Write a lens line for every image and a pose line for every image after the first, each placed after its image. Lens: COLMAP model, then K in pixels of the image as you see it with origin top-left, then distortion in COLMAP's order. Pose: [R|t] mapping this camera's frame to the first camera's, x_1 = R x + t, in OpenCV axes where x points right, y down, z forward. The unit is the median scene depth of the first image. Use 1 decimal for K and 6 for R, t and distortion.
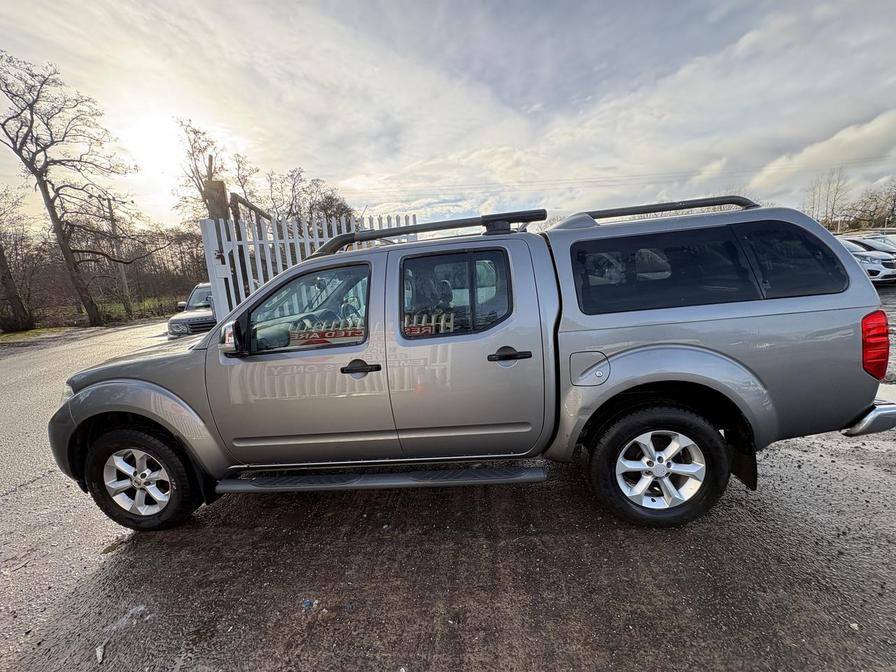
lens RADIAL K [[355.7, 0, 449.6], [0, 355.7, 337.9], [0, 0, 1]] dist [0.001825, -0.000242]
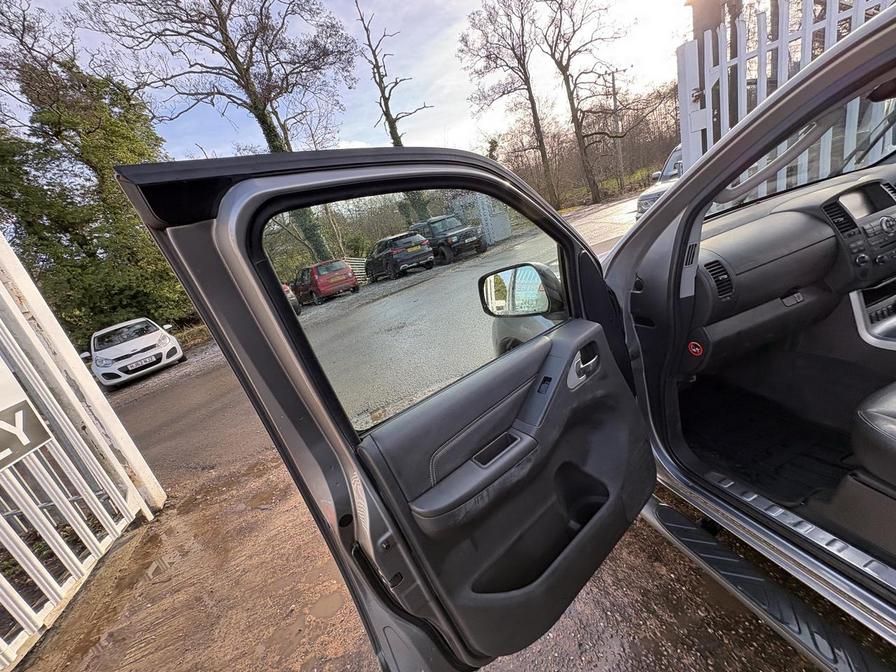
lens RADIAL K [[357.1, 0, 448.0], [0, 357.1, 336.0], [0, 0, 1]] dist [0.003221, 0.000030]
pose [[0.388806, 0.249523, -0.886887, -0.029815], [0.075387, 0.950782, 0.300549, -0.009607], [0.918230, -0.183715, 0.350859, 0.067301]]
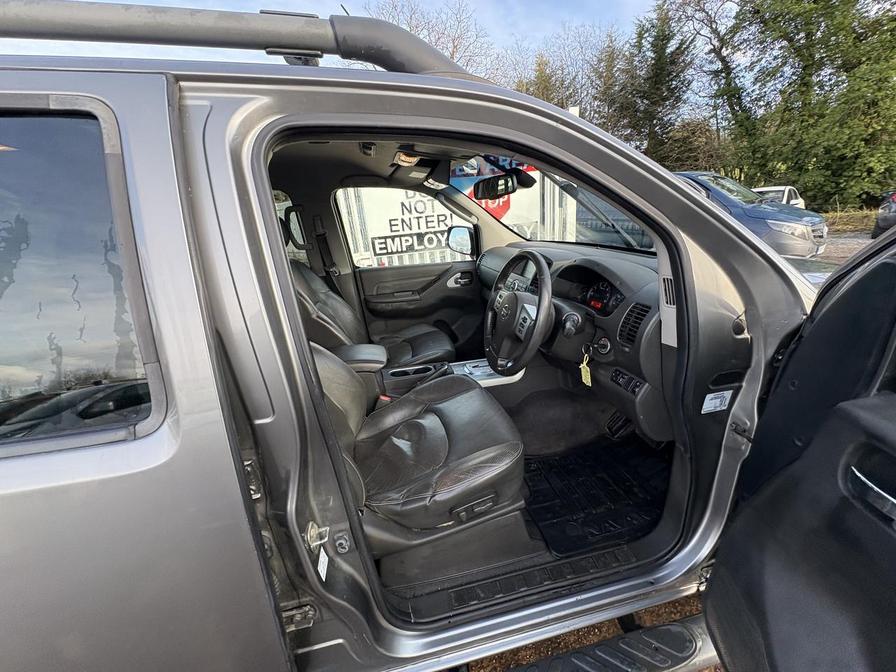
lens RADIAL K [[357.1, 0, 448.0], [0, 357.1, 336.0], [0, 0, 1]] dist [0.003221, 0.000030]
pose [[-0.942906, 0.236759, -0.234251, -0.027212], [0.090715, 0.859302, 0.503359, -0.034485], [0.320467, 0.453370, -0.831719, 0.234943]]
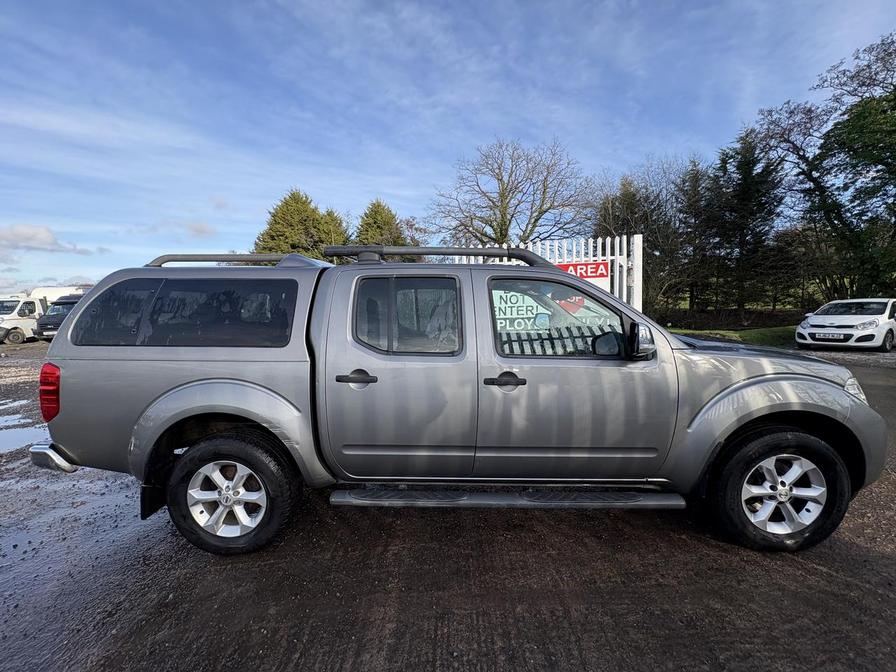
lens RADIAL K [[357.1, 0, 448.0], [0, 357.1, 336.0], [0, 0, 1]] dist [0.003221, 0.000030]
pose [[-0.992760, 0.099777, -0.066880, 0.000682], [0.078335, 0.959881, 0.269242, -0.051606], [0.091061, 0.262054, -0.960748, 0.311765]]
